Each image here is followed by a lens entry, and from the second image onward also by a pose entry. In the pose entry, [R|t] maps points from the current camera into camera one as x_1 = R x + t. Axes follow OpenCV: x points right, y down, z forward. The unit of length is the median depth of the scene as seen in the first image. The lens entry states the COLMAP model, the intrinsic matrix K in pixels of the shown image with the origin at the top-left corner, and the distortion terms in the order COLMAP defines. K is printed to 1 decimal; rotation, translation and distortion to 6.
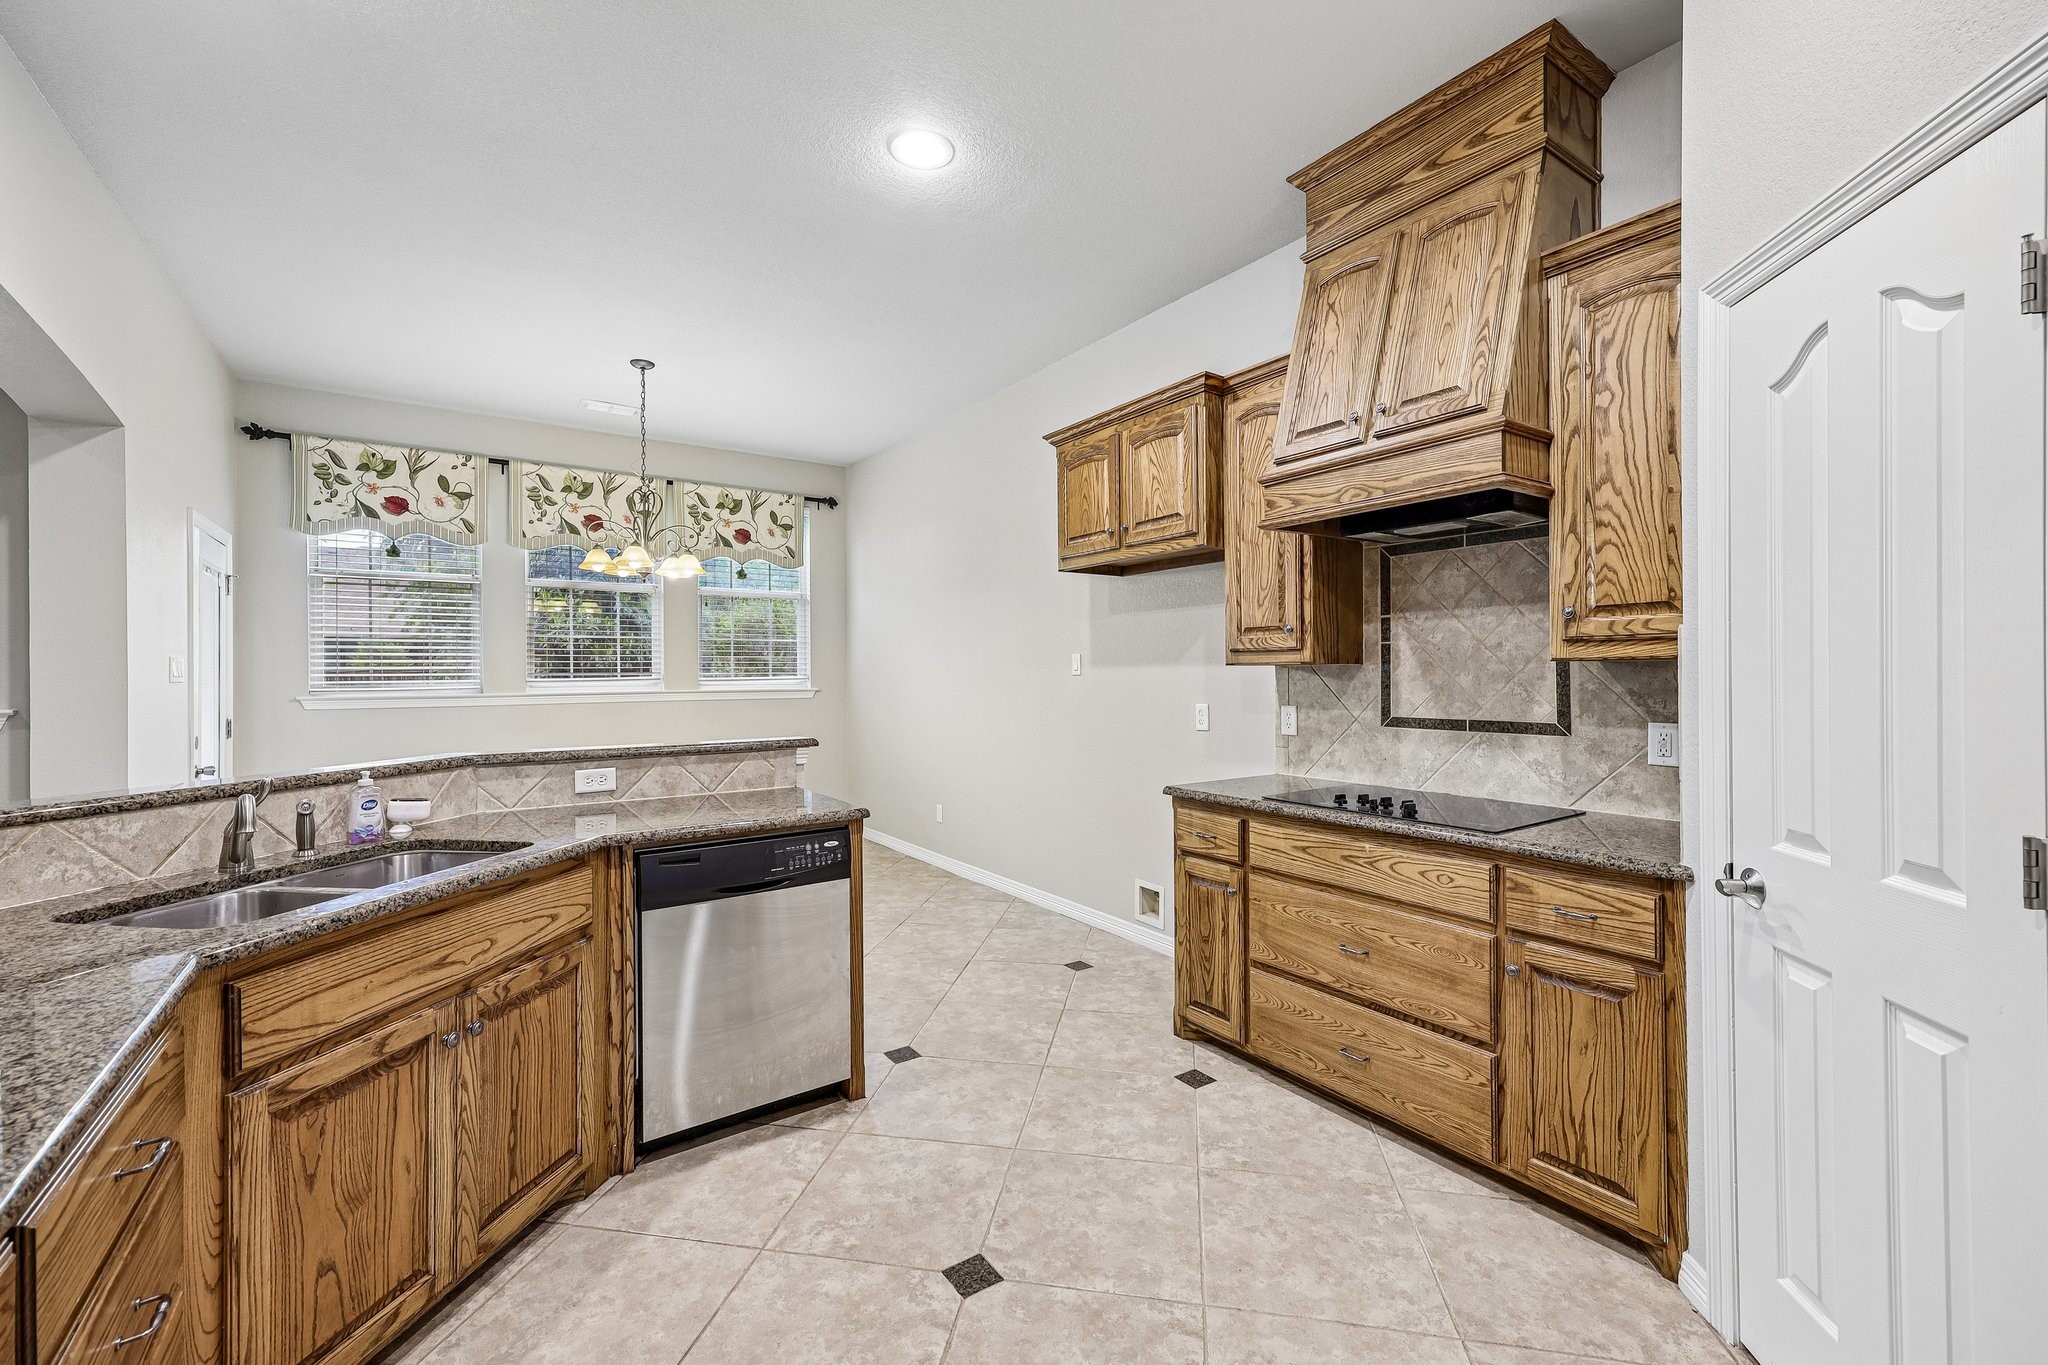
lens RADIAL K [[844.4, 0, 1027.8], [0, 844.4, 676.7], [0, 0, 1]] dist [0.002209, 0.000223]
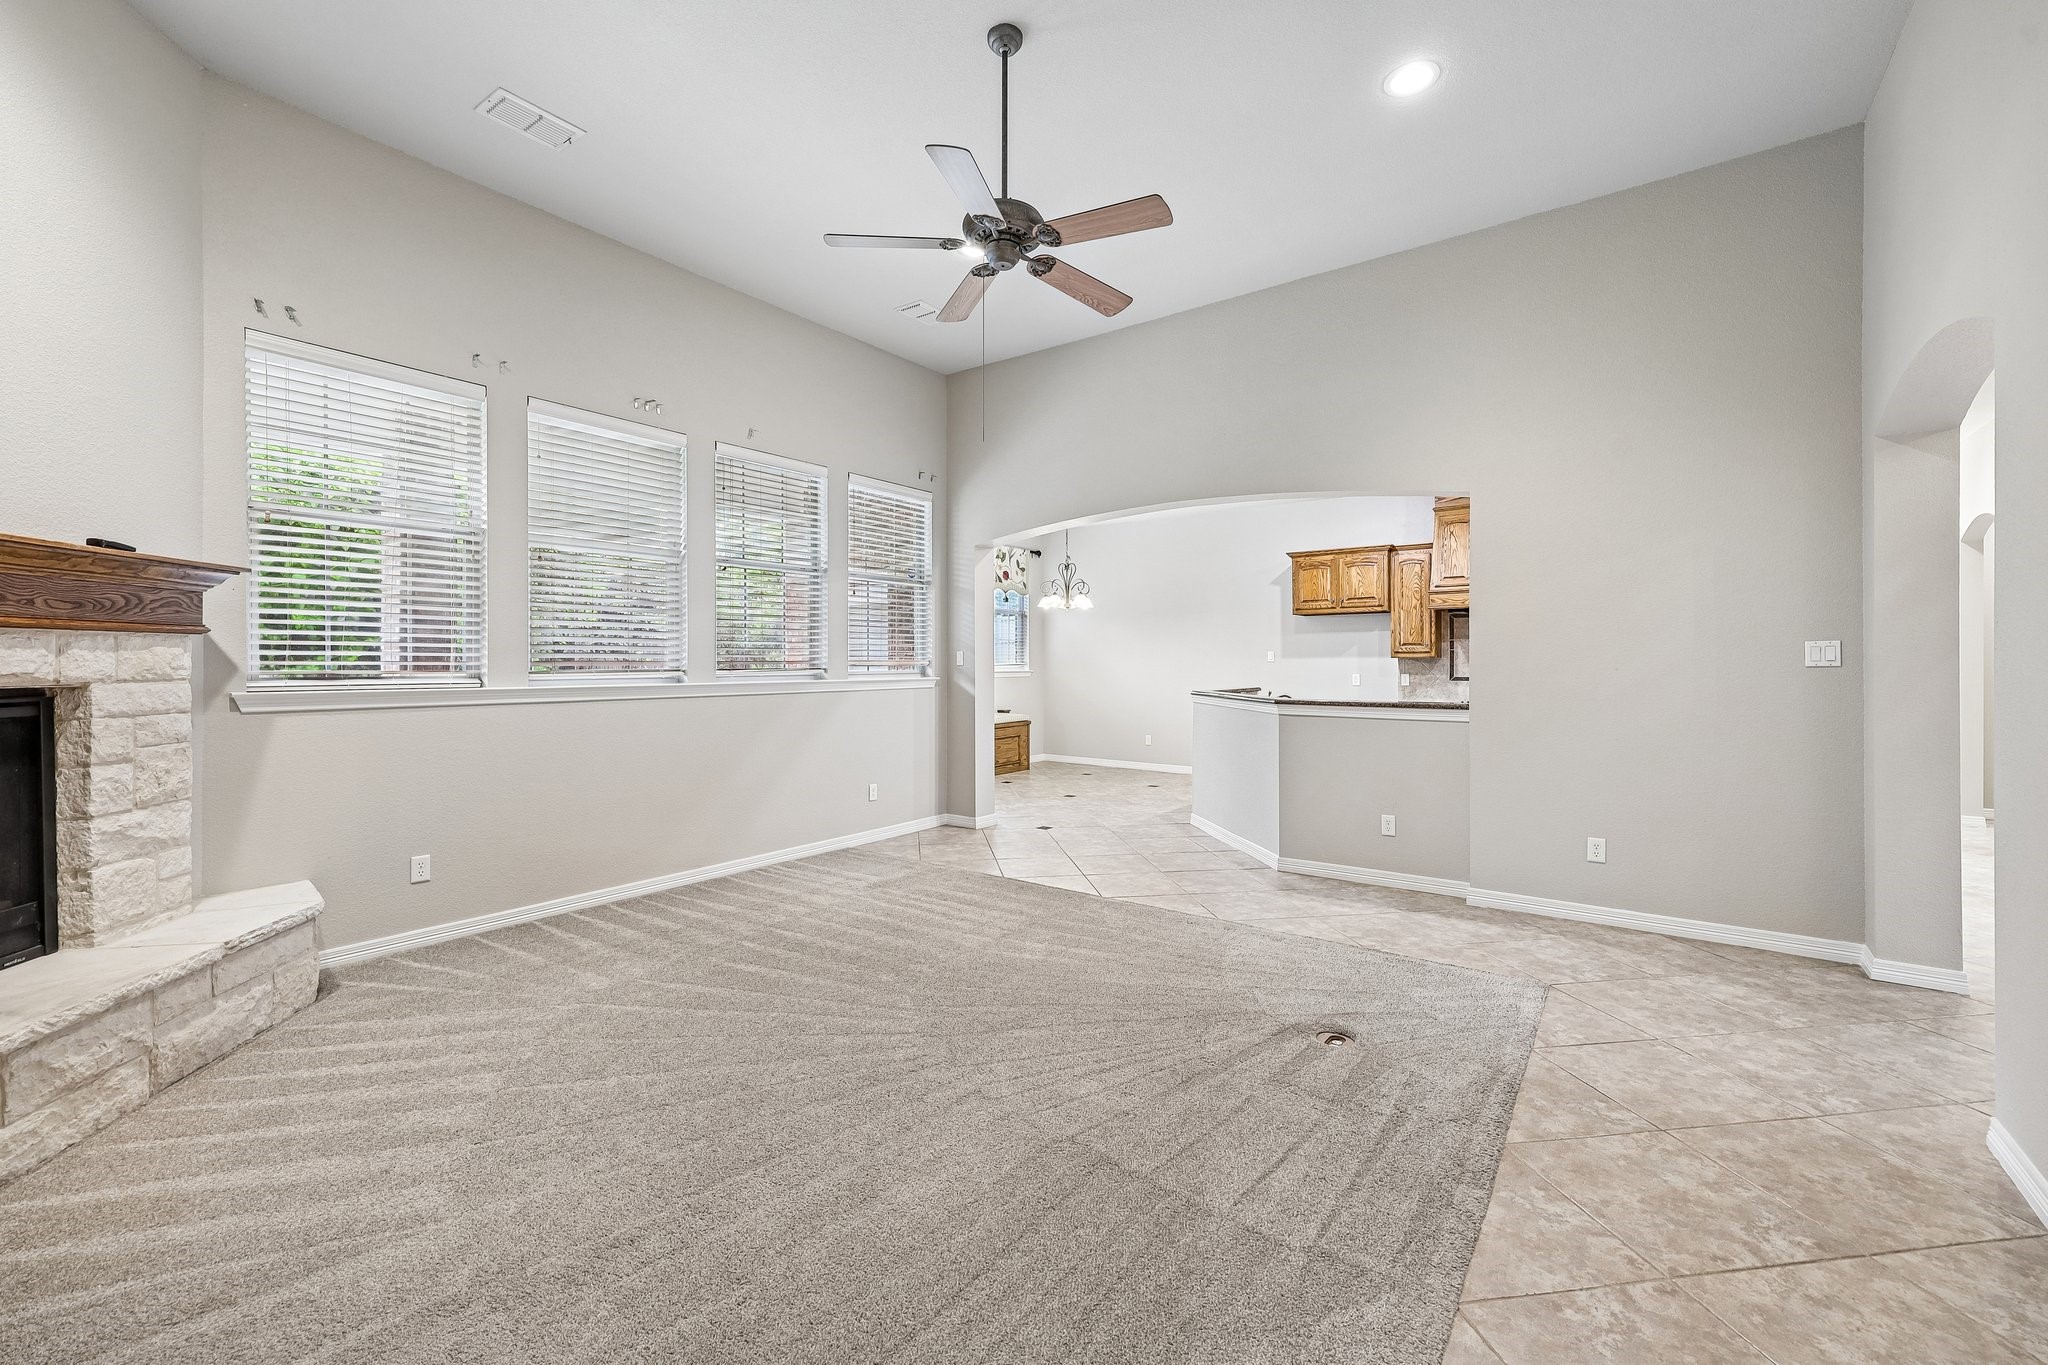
lens RADIAL K [[844.4, 0, 1020.7], [0, 844.4, 668.8], [0, 0, 1]] dist [0.002209, 0.000223]
pose [[0.947509, -0.003304, 0.319713, -1.552228], [0.001450, 0.999981, 0.006035, 0.002168], [-0.319727, -0.005255, 0.947495, -0.998973]]
